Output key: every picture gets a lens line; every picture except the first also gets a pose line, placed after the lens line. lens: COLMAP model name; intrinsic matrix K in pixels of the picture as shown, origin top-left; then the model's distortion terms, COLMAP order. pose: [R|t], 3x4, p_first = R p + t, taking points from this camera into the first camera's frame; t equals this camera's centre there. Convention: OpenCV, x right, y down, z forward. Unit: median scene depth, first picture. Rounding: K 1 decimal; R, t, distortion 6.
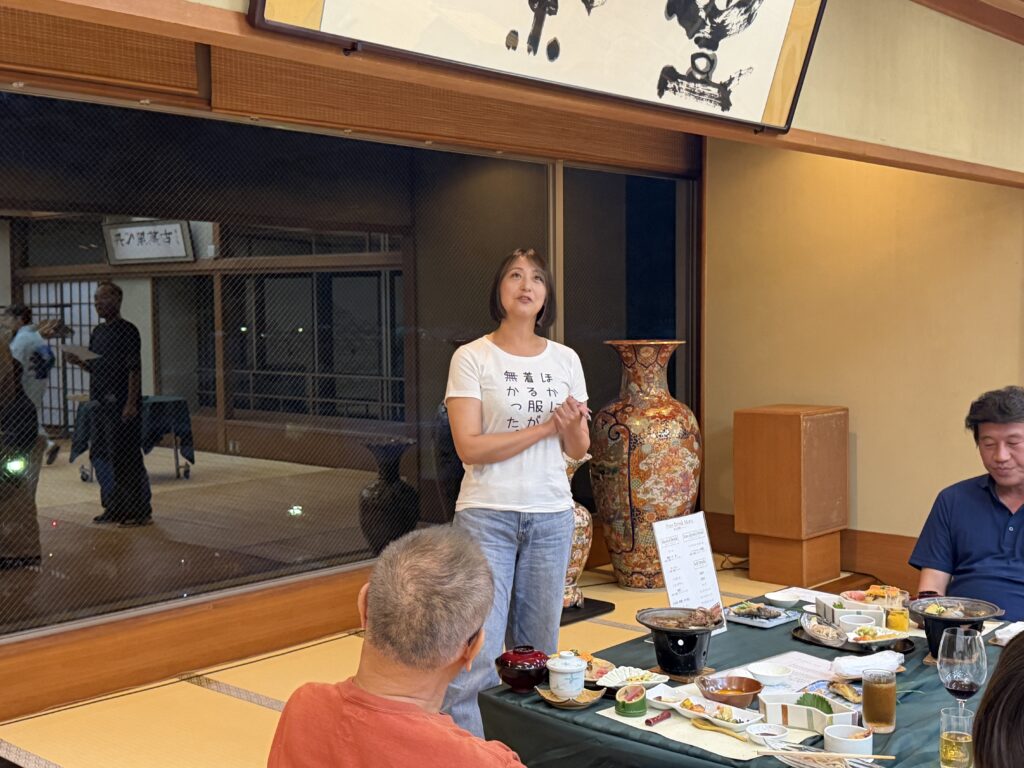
lens RADIAL K [[1263.0, 0, 512.0], [0, 1263.0, 384.0], [0, 0, 1]] dist [0.192067, -0.428998]
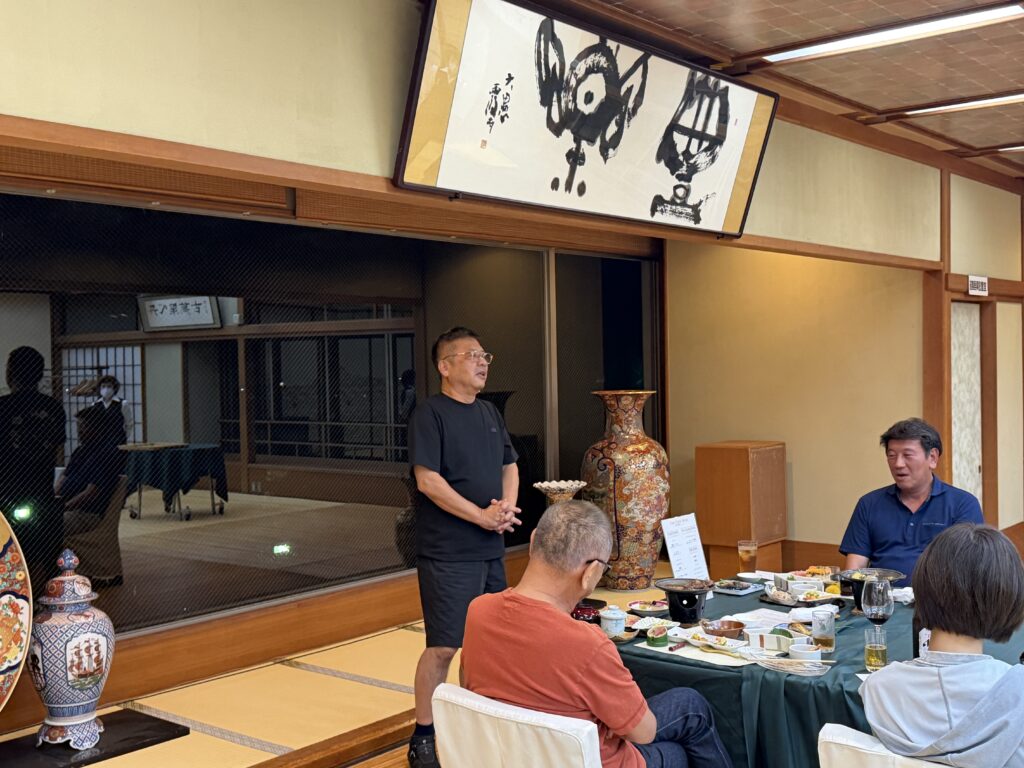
lens RADIAL K [[1153.0, 0, 519.9], [0, 1153.0, 383.2], [0, 0, 1]] dist [0.172241, -0.237346]
pose [[0.998978, -0.013348, 0.043184, -0.049453], [0.015110, 0.999056, -0.040717, 0.003156], [-0.042600, 0.041328, 0.998237, -0.143903]]
